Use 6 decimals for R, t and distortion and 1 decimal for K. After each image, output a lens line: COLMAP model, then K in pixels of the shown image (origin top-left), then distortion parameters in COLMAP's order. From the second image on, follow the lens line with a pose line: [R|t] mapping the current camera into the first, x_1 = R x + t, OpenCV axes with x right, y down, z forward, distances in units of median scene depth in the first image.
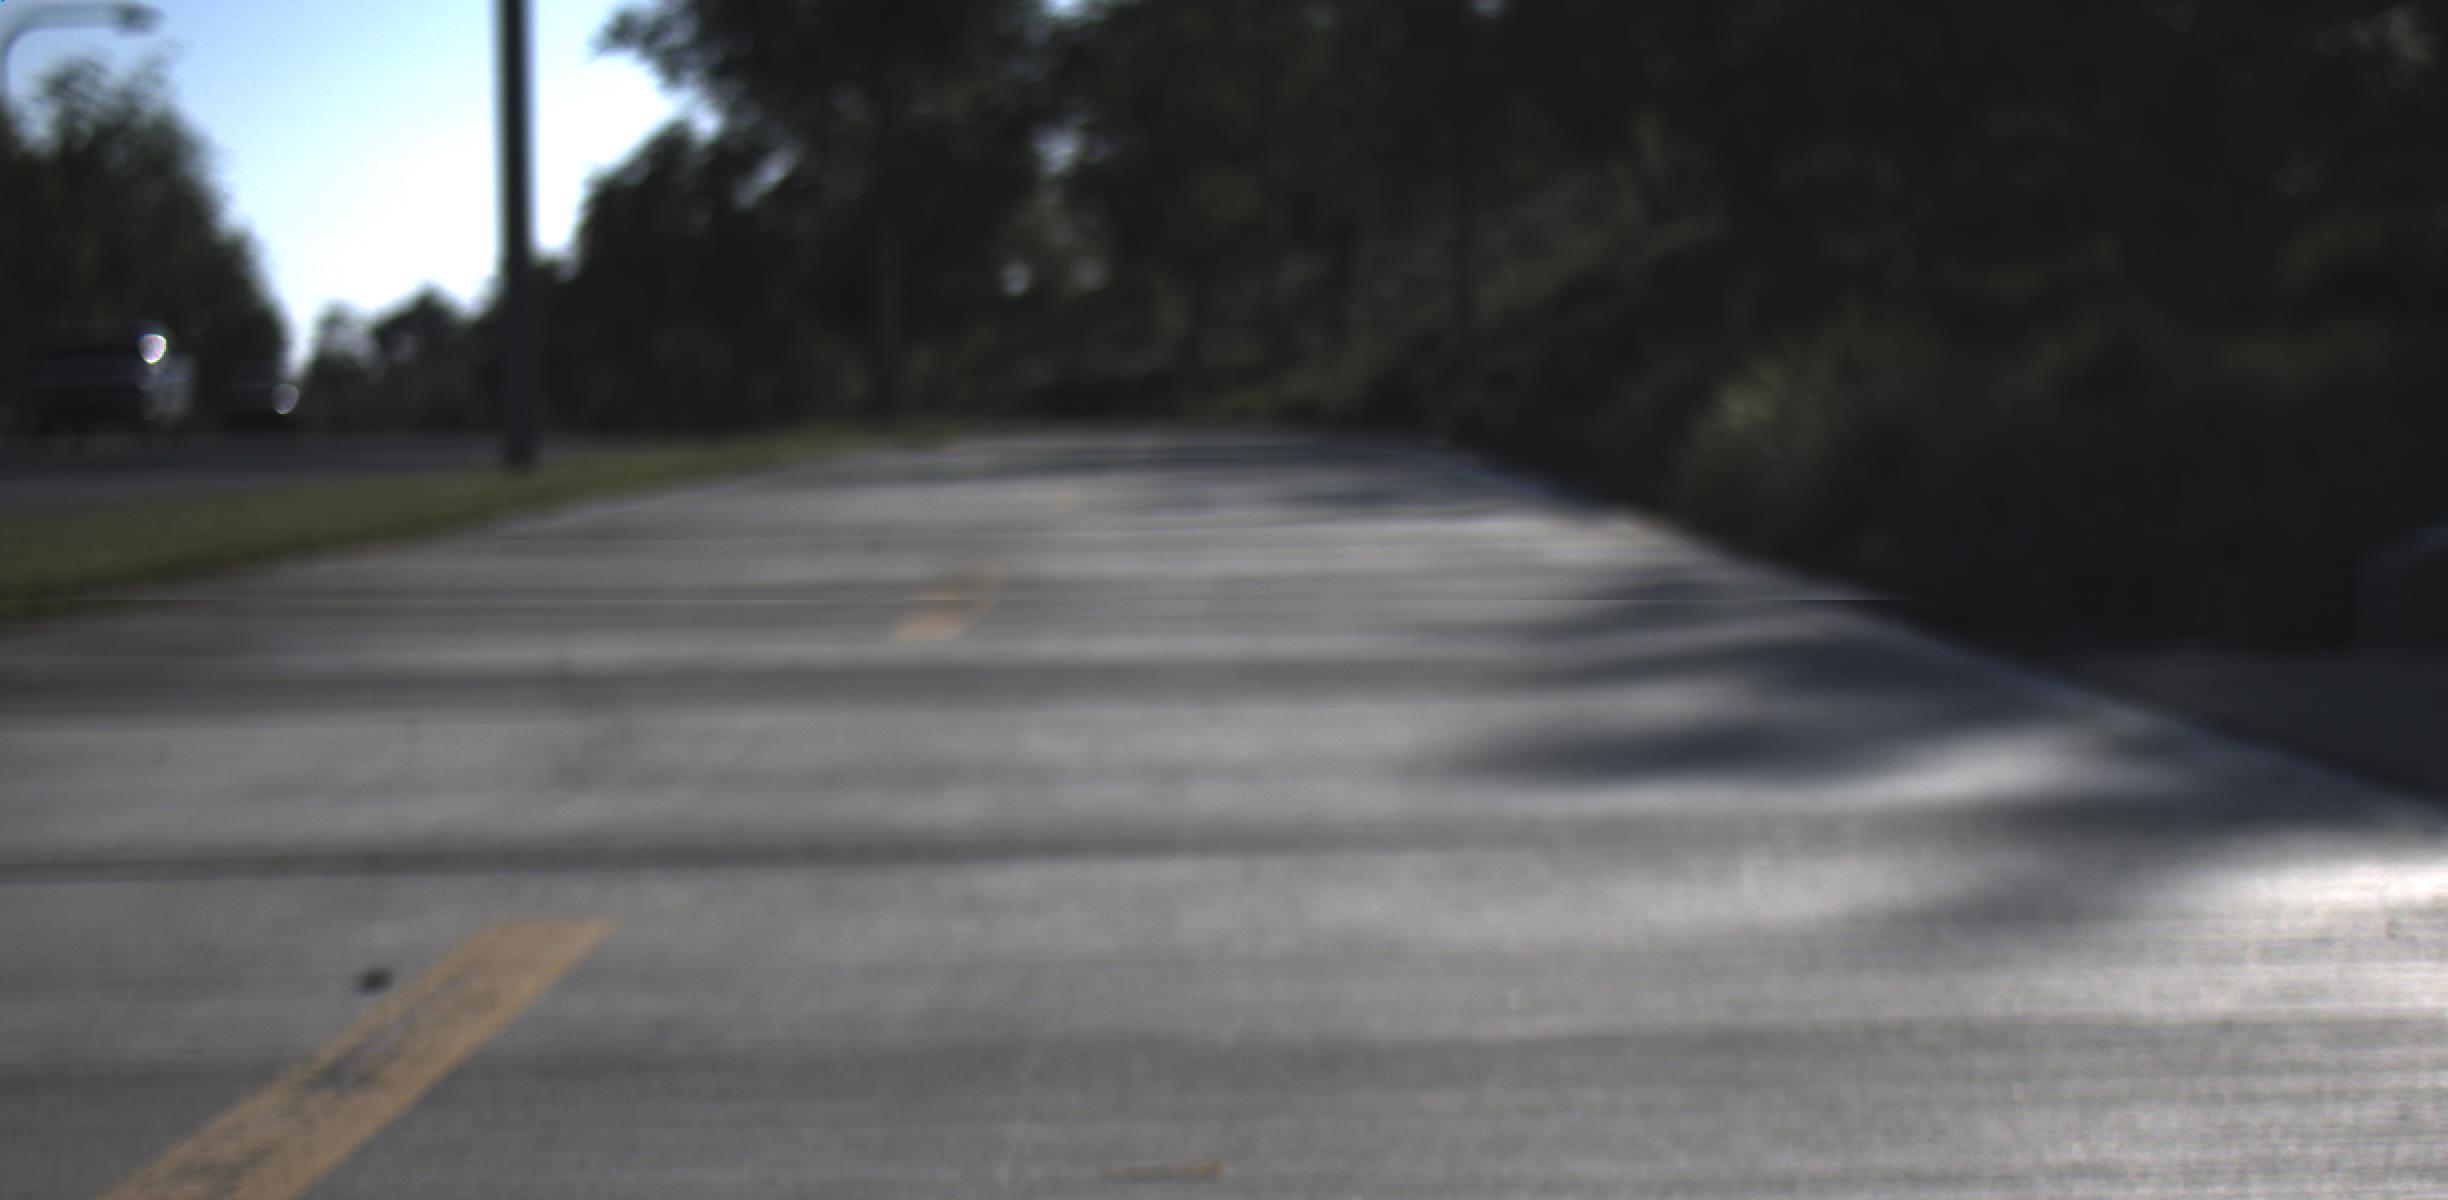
lens RADIAL K [[4844.5, 0, 1225.3], [0, 4844.5, 695.8], [0, 0, 1]] dist [-0.014288, 0.195570]
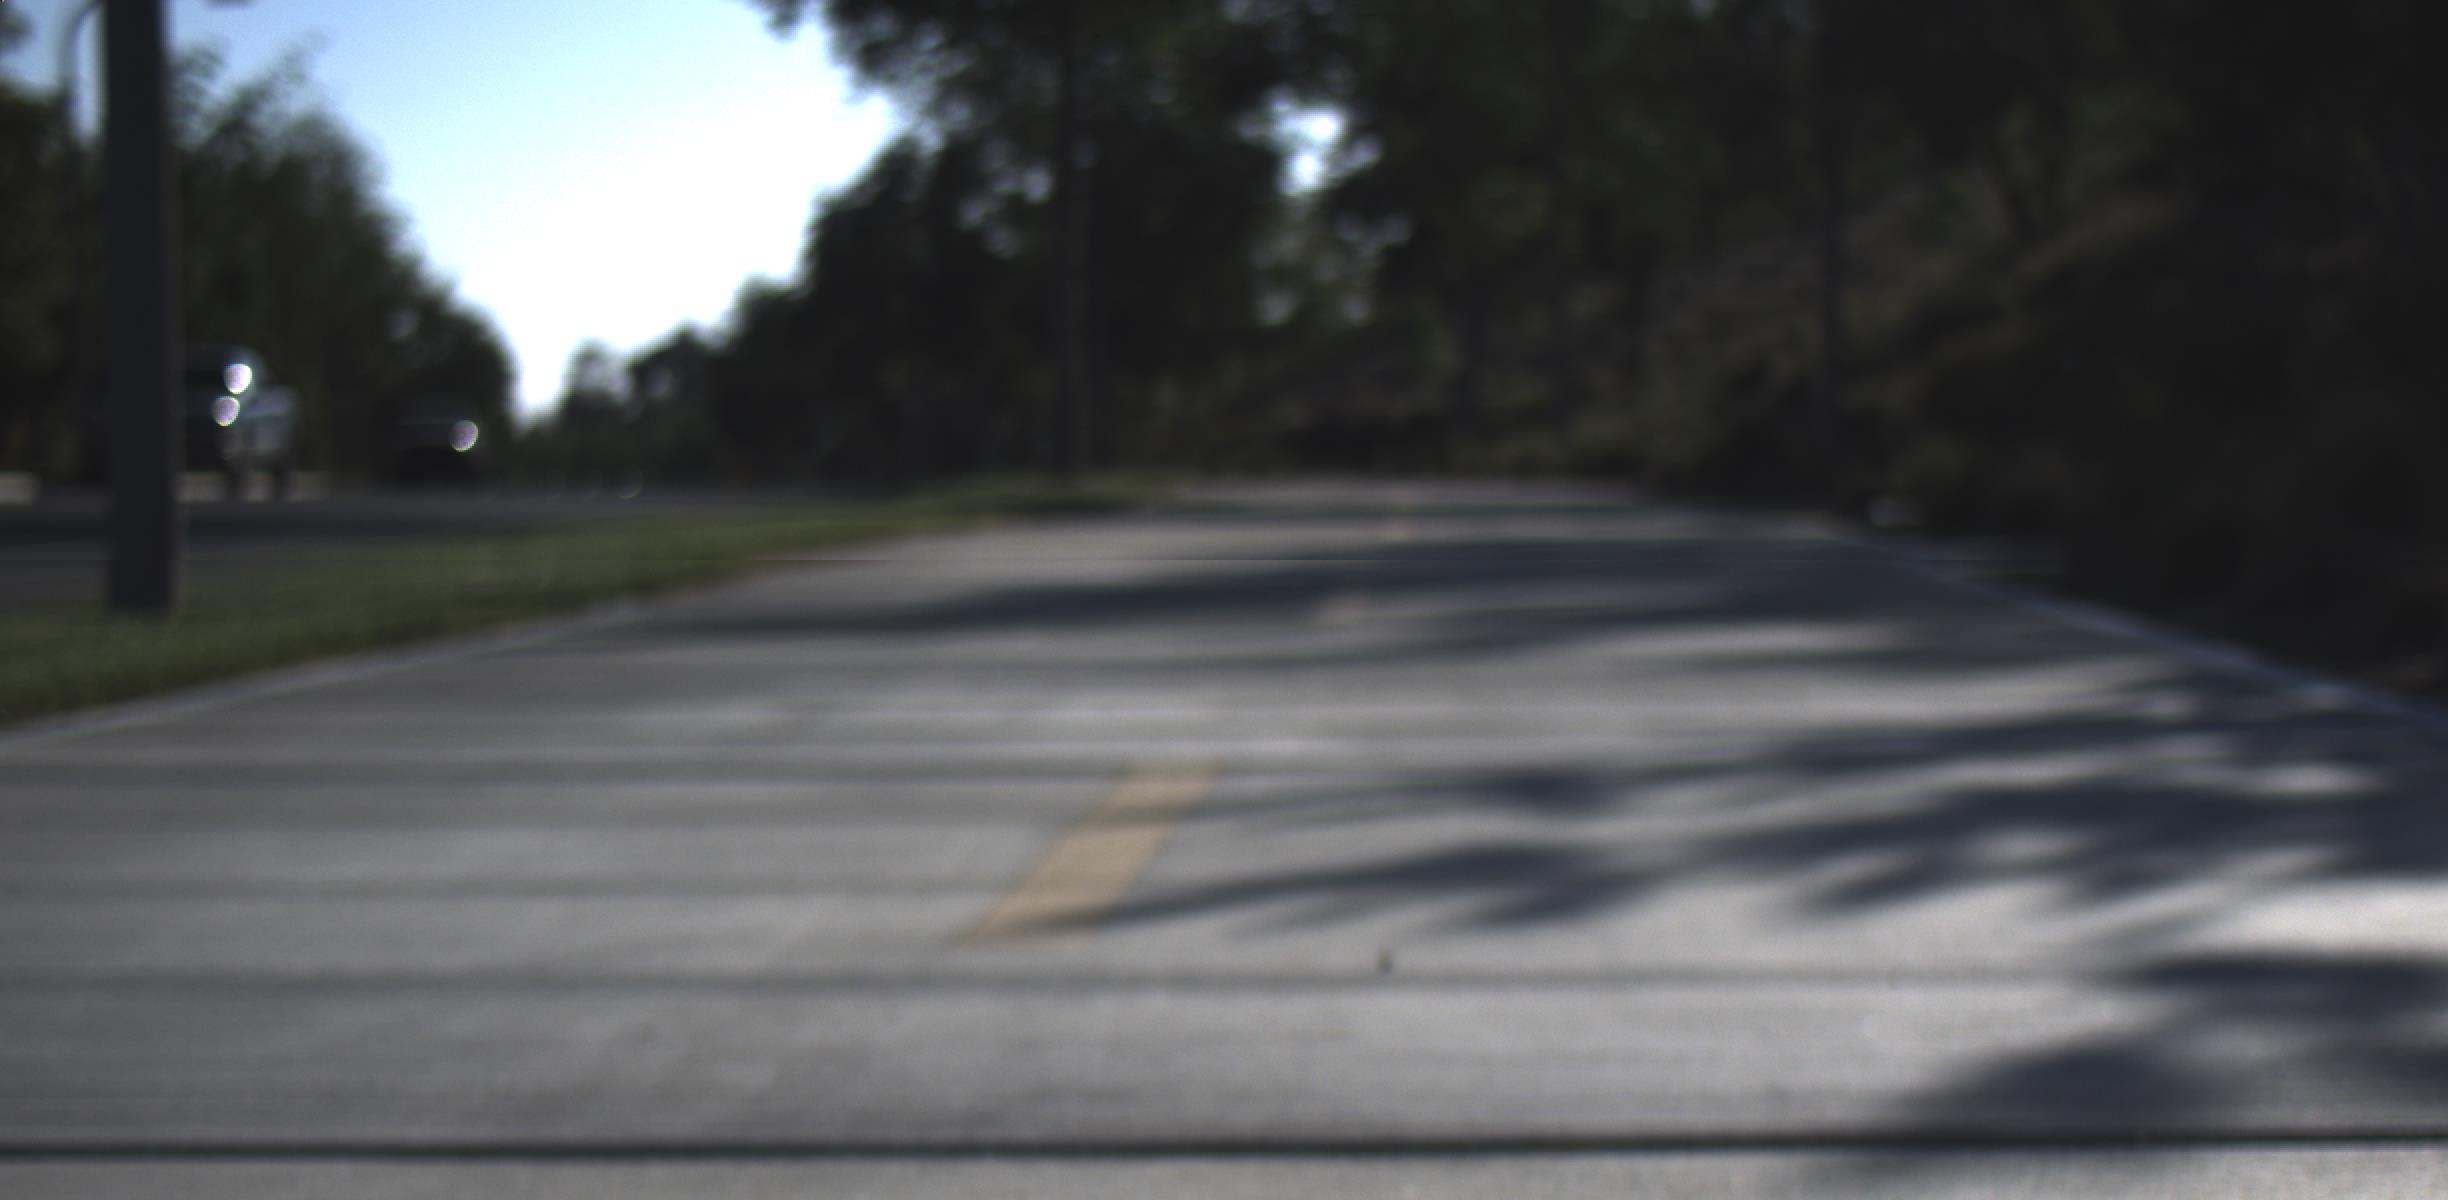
lens RADIAL K [[4844.5, 0, 1225.3], [0, 4844.5, 695.8], [0, 0, 1]] dist [-0.014288, 0.195570]
pose [[0.998437, 0.009466, -0.055084, -0.002046], [-0.009944, 0.999915, -0.008405, -0.009680], [0.055000, 0.008939, 0.998446, 0.147442]]
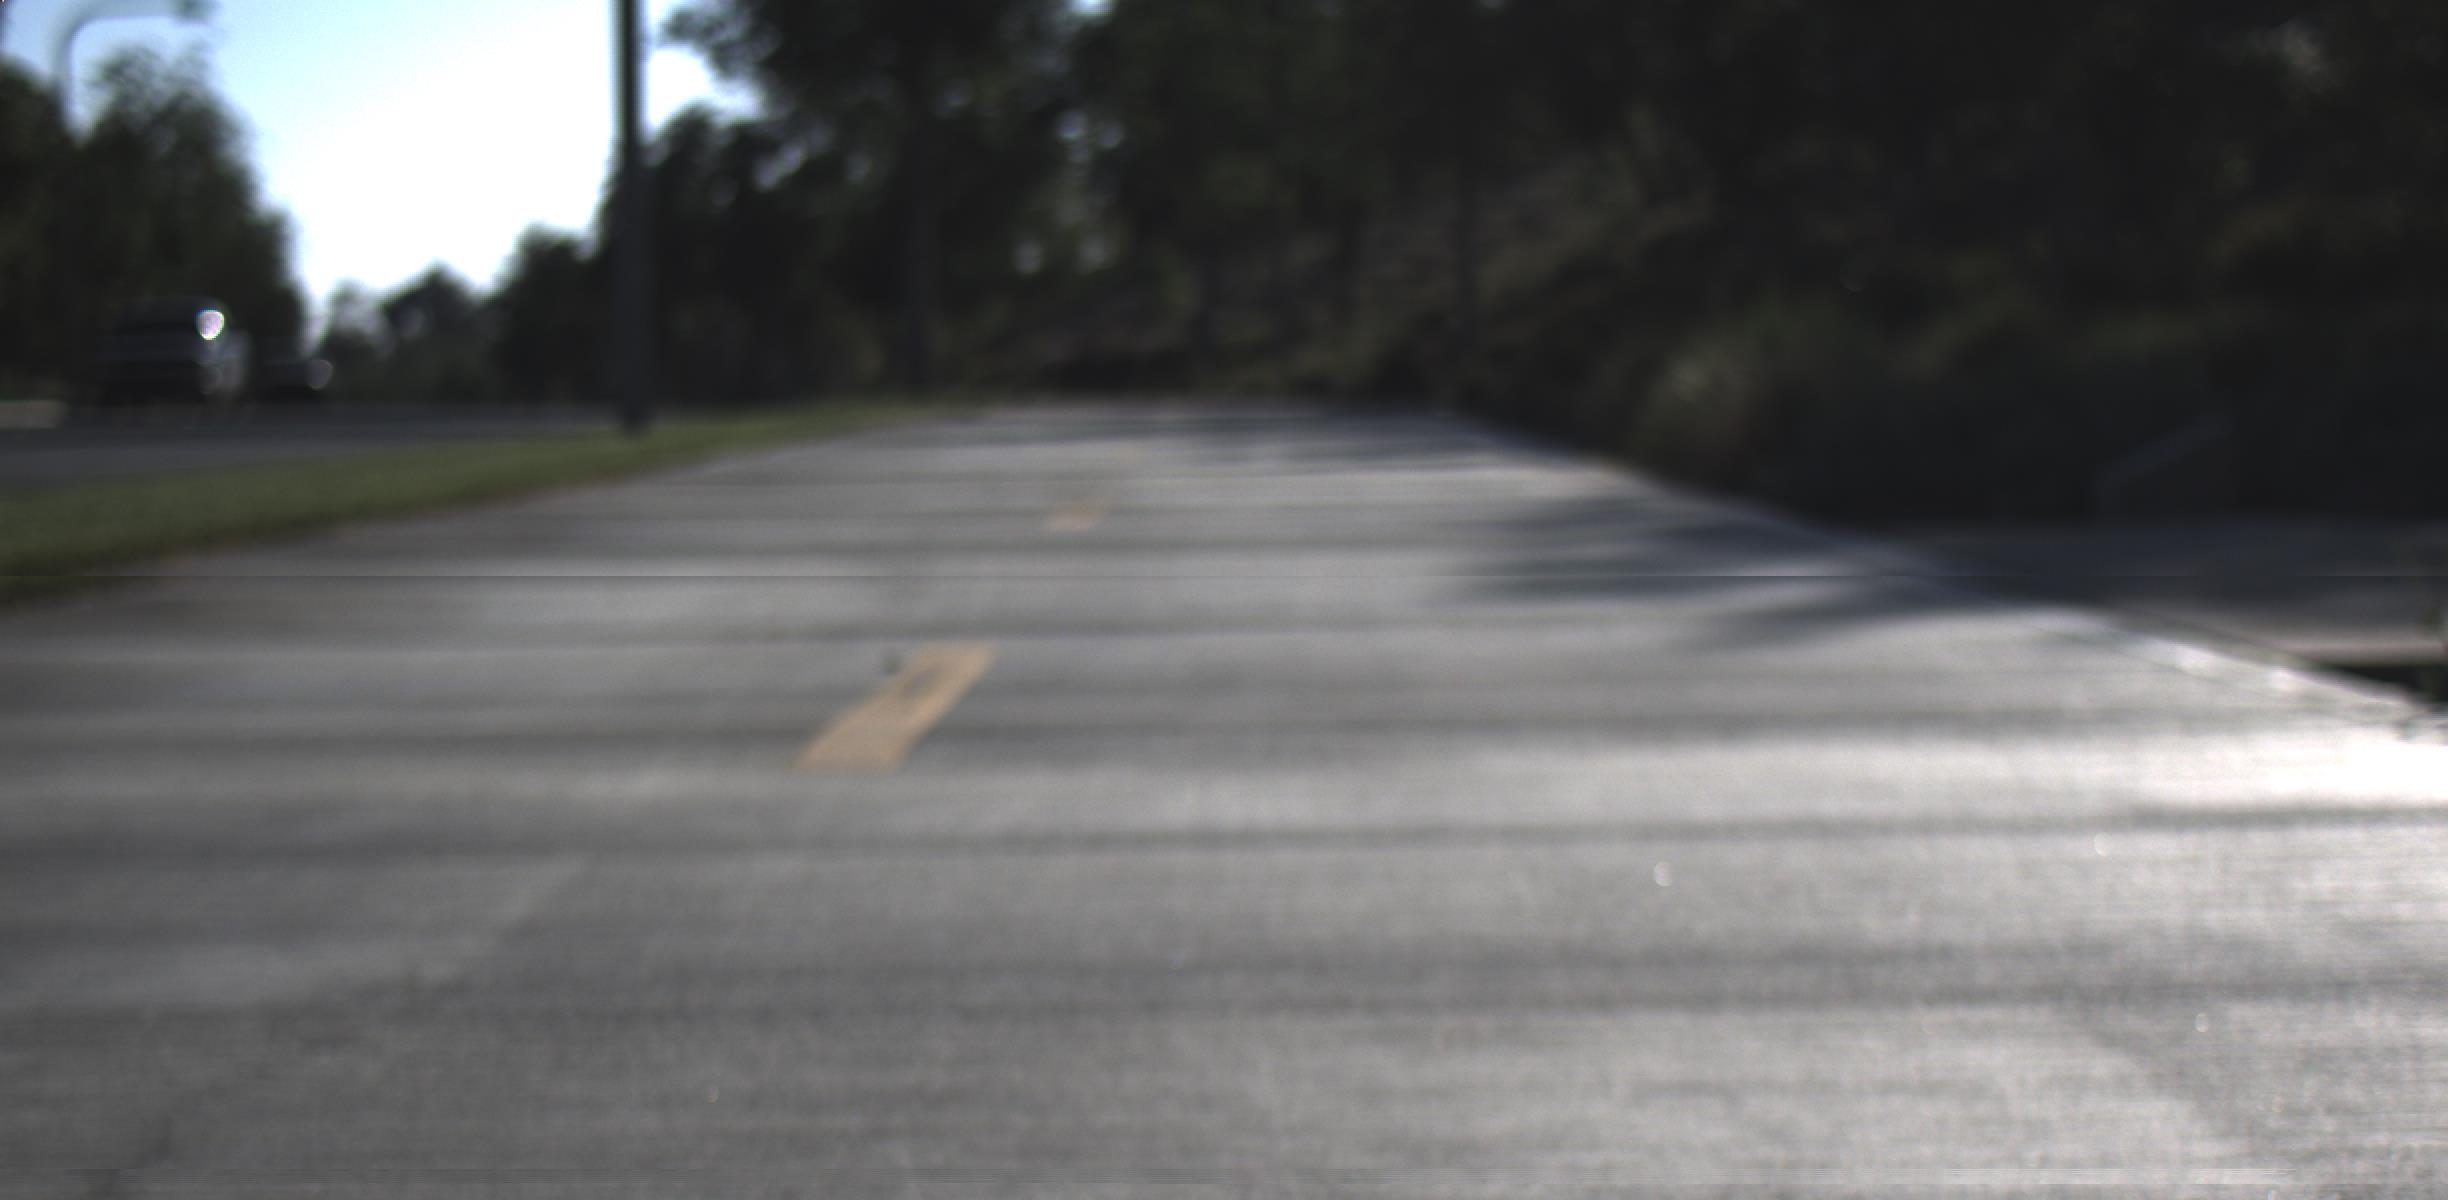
lens RADIAL K [[4848.9, 0, 1224.9], [0, 4848.9, 602.0], [0, 0, 1]] dist [0.031567, 0.094270]
pose [[1.000000, 0.000507, -0.000804, -0.001802], [-0.000519, 0.999892, -0.014687, 0.002822], [0.000797, 0.014688, 0.999892, -0.039538]]
